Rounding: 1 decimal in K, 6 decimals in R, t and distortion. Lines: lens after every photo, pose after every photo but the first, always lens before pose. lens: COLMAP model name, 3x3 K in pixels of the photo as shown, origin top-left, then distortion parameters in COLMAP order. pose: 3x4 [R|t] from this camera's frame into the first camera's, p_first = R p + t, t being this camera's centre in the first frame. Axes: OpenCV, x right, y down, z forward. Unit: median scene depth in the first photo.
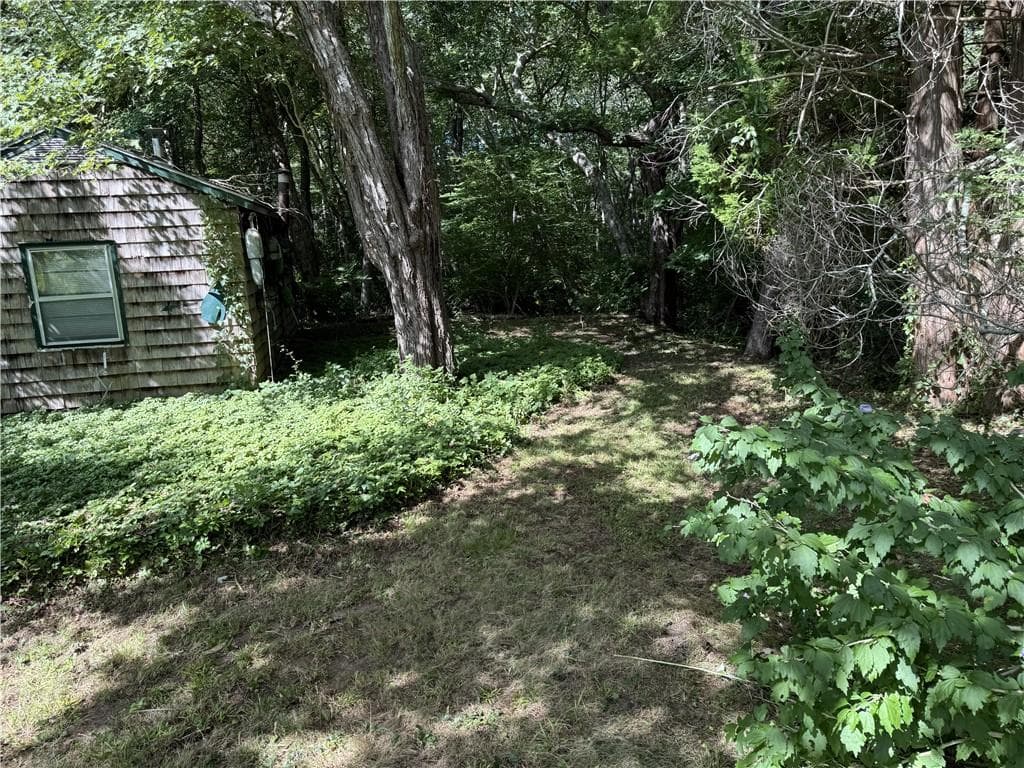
lens RADIAL K [[714.0, 0, 506.5], [0, 714.0, 389.7], [0, 0, 1]] dist [0.006499, -0.013139]
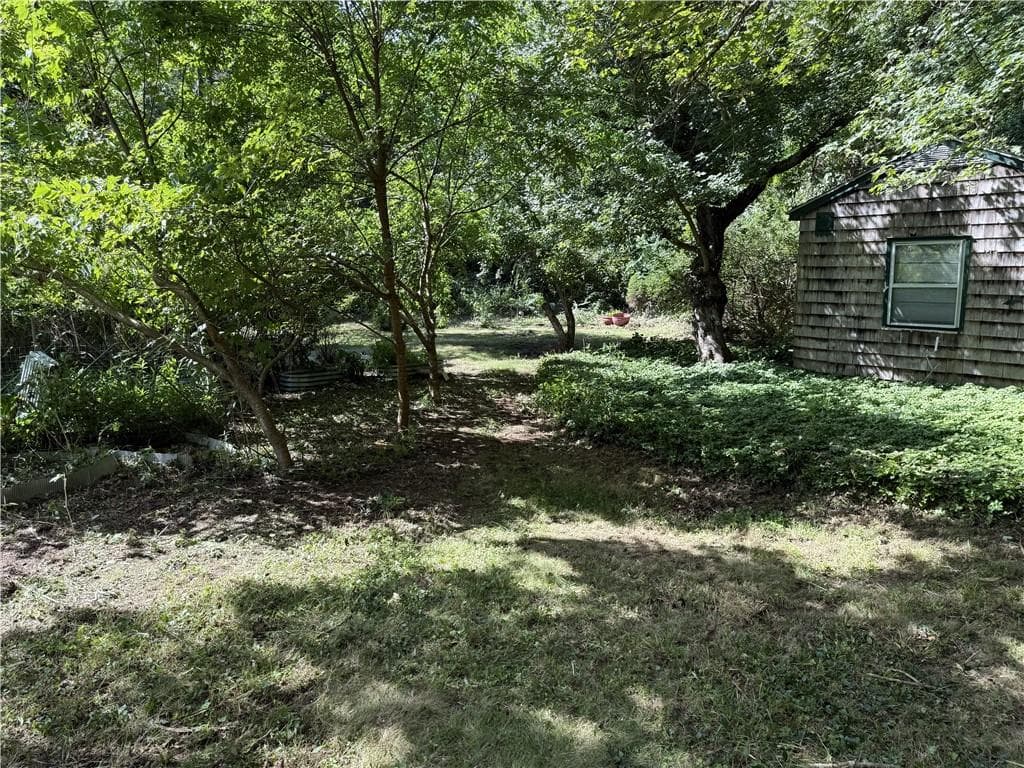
lens RADIAL K [[714.0, 0, 510.4], [0, 714.0, 383.7], [0, 0, 1]] dist [0.006499, -0.013139]
pose [[0.499911, 0.181378, -0.846871, 0.059984], [-0.175494, 0.978754, 0.106029, 0.018511], [0.848110, 0.095616, 0.521121, -0.138416]]
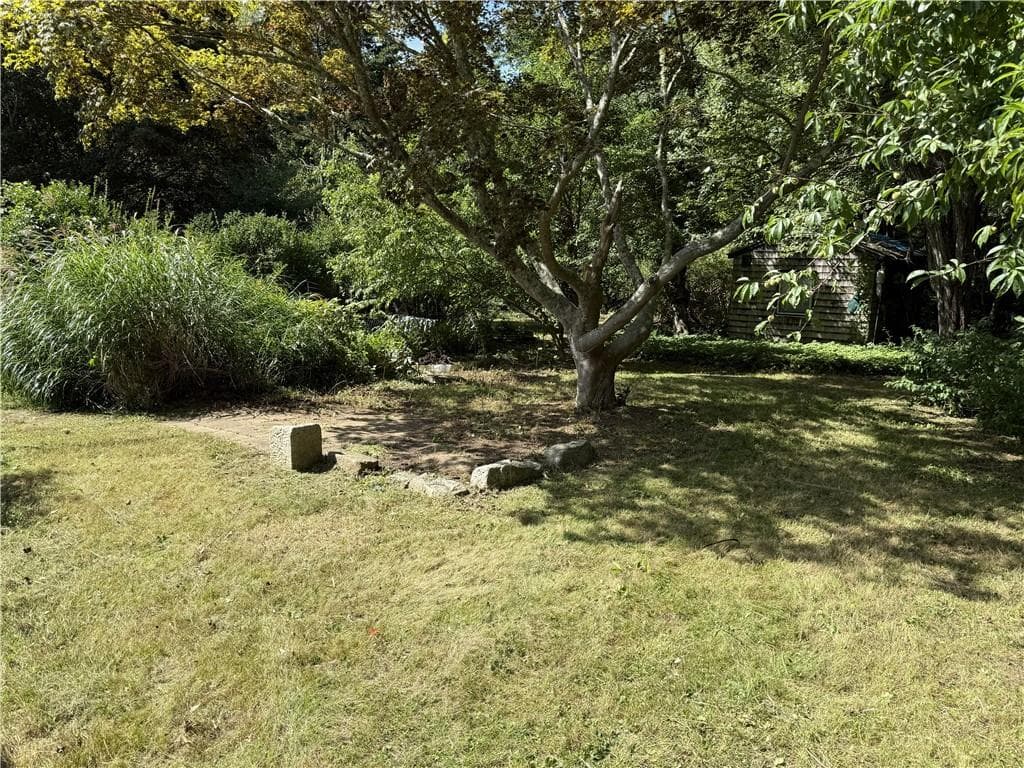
lens RADIAL K [[714.0, 0, 507.0], [0, 714.0, 384.0], [0, 0, 1]] dist [0.006499, -0.013139]
pose [[0.624541, 0.181013, -0.759726, 0.627717], [-0.206944, 0.976354, 0.062507, 0.203550], [0.753076, 0.118182, 0.647232, -1.170548]]
